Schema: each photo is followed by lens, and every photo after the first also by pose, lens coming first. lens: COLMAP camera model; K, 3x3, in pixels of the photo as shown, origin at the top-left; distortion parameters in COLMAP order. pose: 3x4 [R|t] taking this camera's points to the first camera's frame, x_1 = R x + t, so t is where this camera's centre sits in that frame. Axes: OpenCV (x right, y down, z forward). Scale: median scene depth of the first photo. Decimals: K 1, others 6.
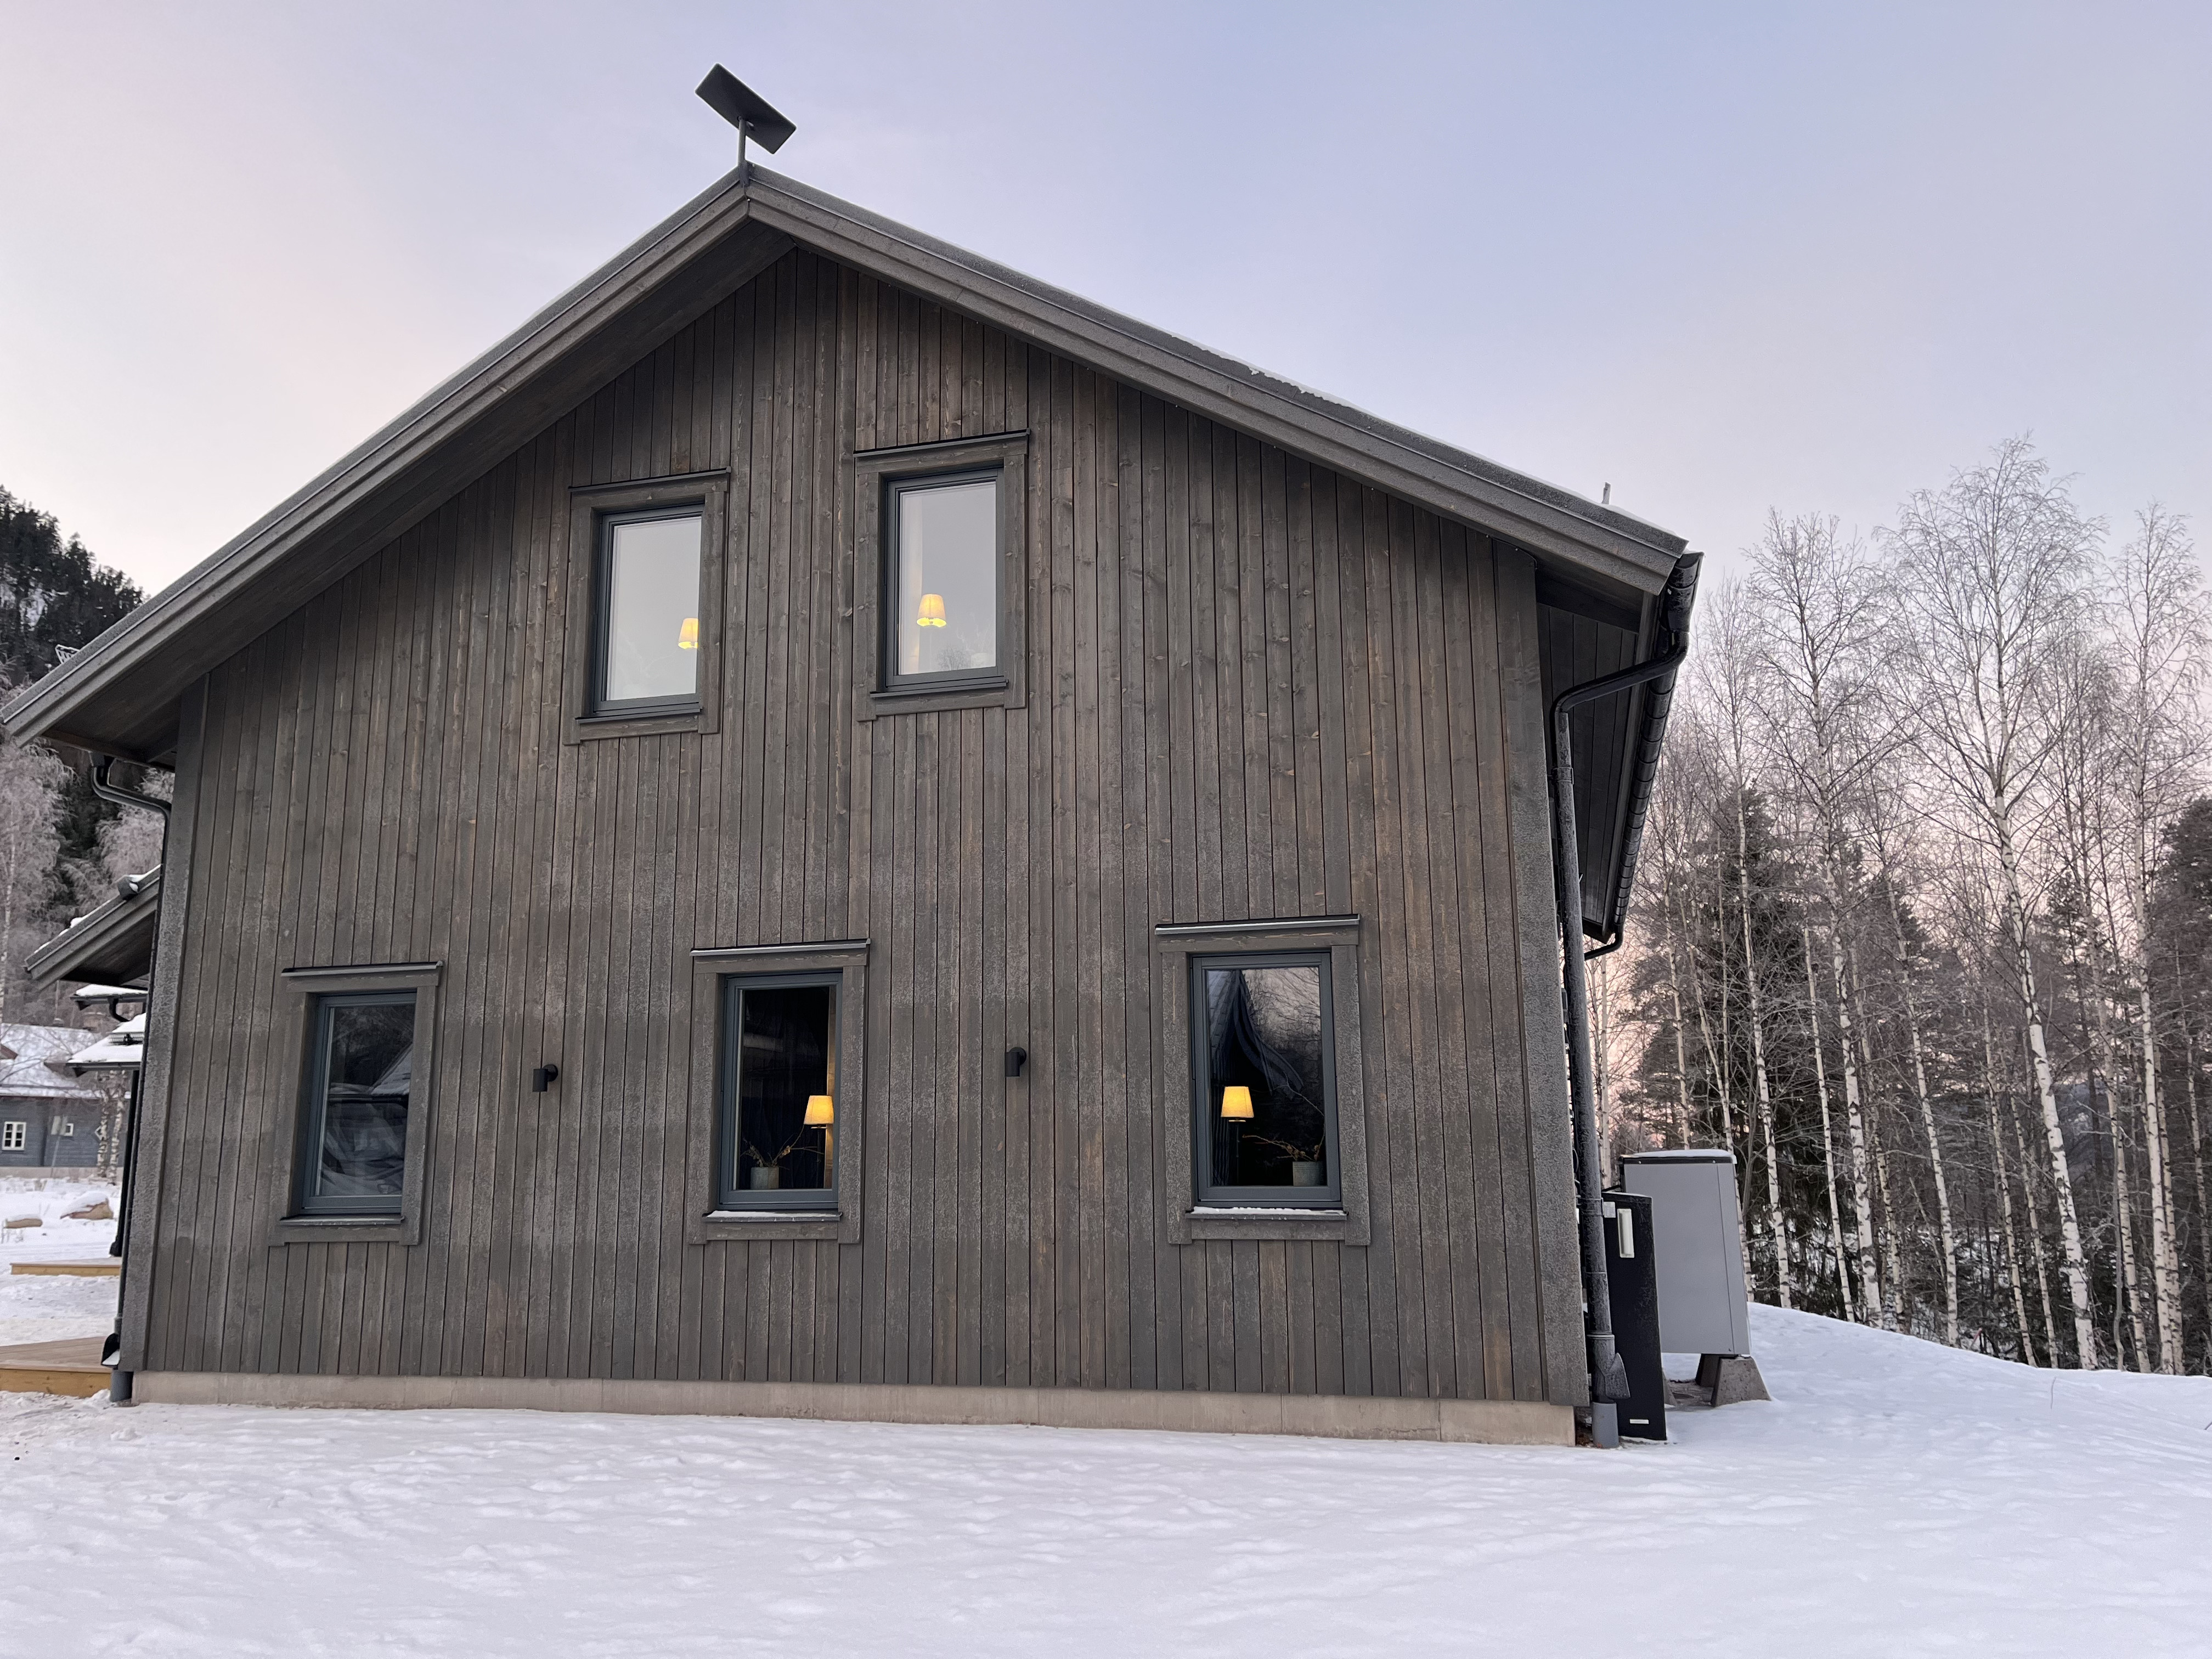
lens RADIAL K [[1723.4, 0, 1106.0], [0, 1723.4, 829.5], [0, 0, 1]] dist [0.080108, -0.108250]
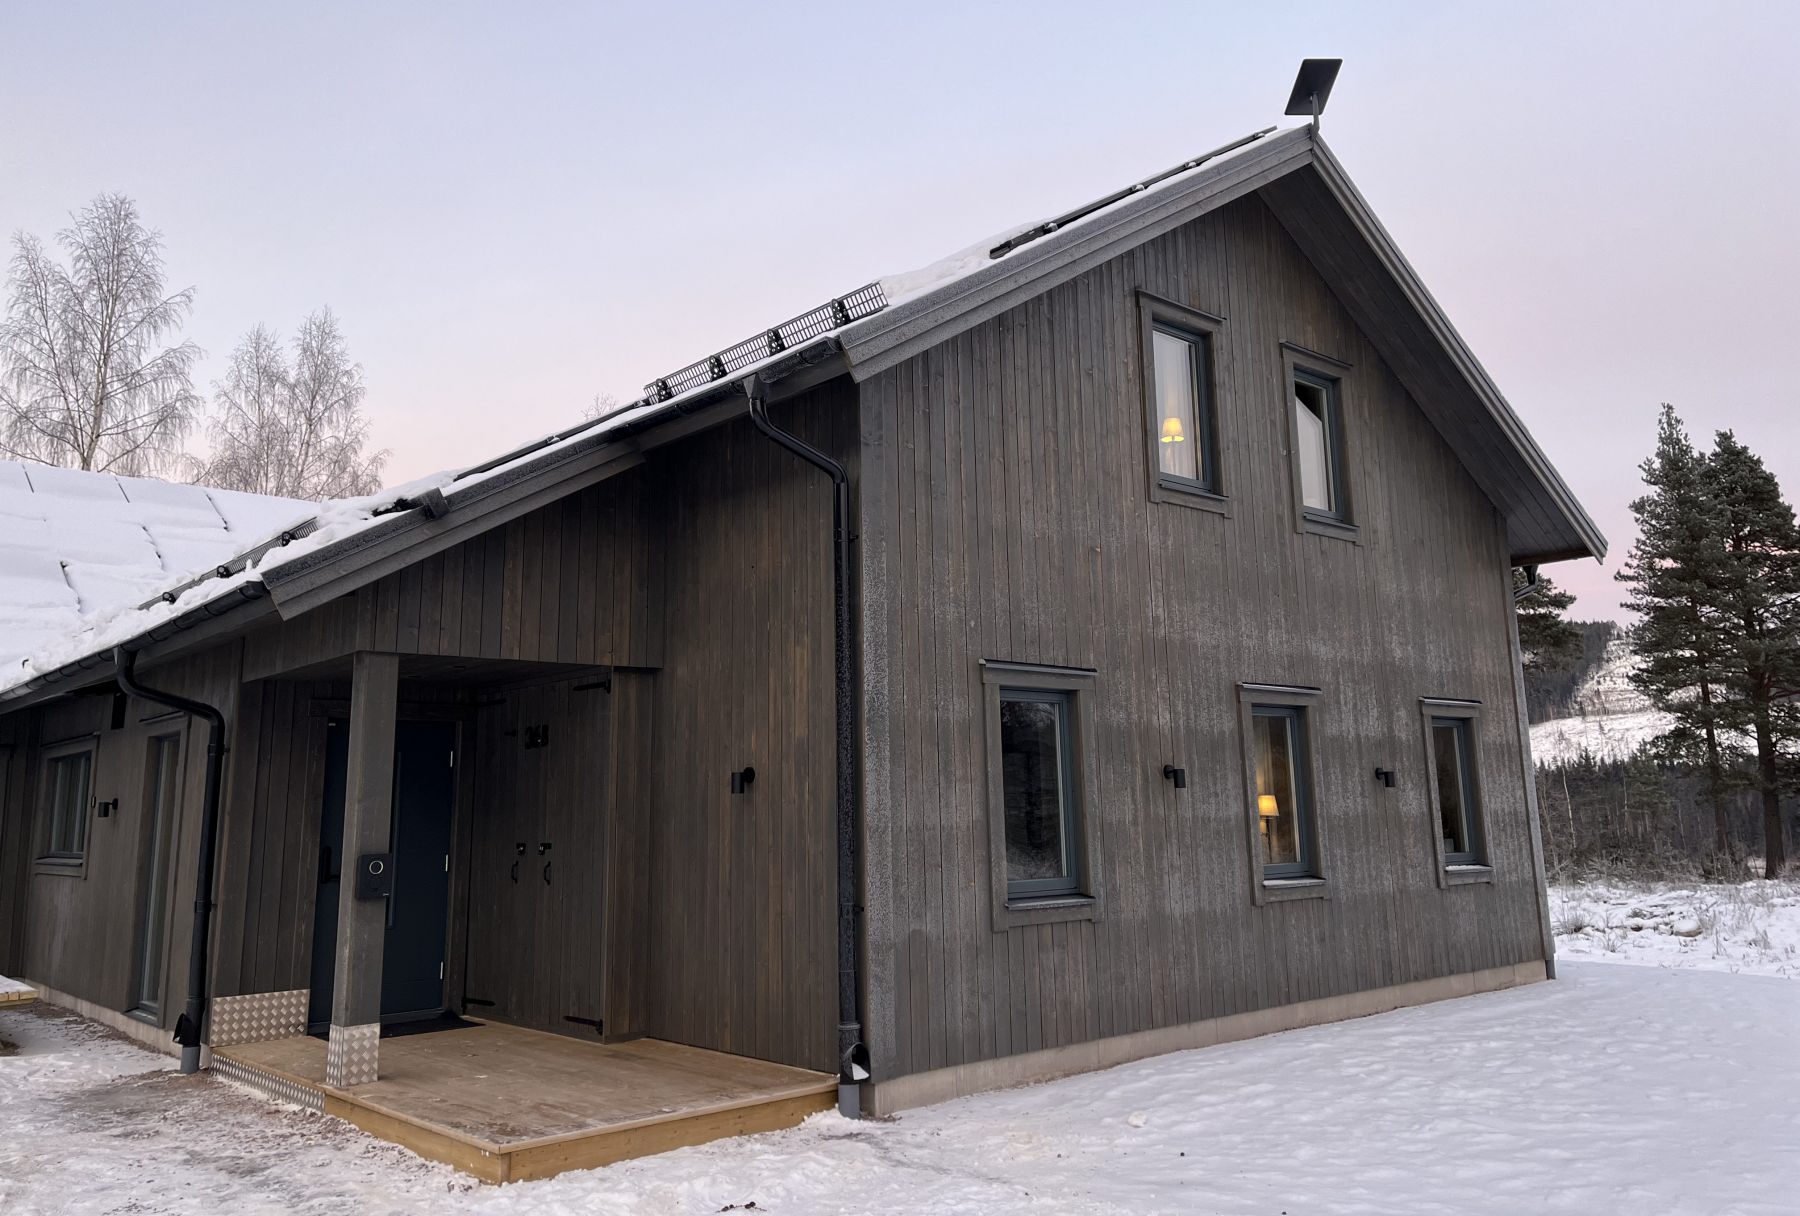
lens RADIAL K [[1309.6, 0, 898.5], [0, 1309.6, 574.8], [0, 0, 1]] dist [0.003556, -0.000899]
pose [[0.576608, 0.151481, 0.802856, -1.164621], [-0.138332, 0.986575, -0.086796, 0.108257], [-0.805225, -0.061013, 0.589821, 0.613513]]
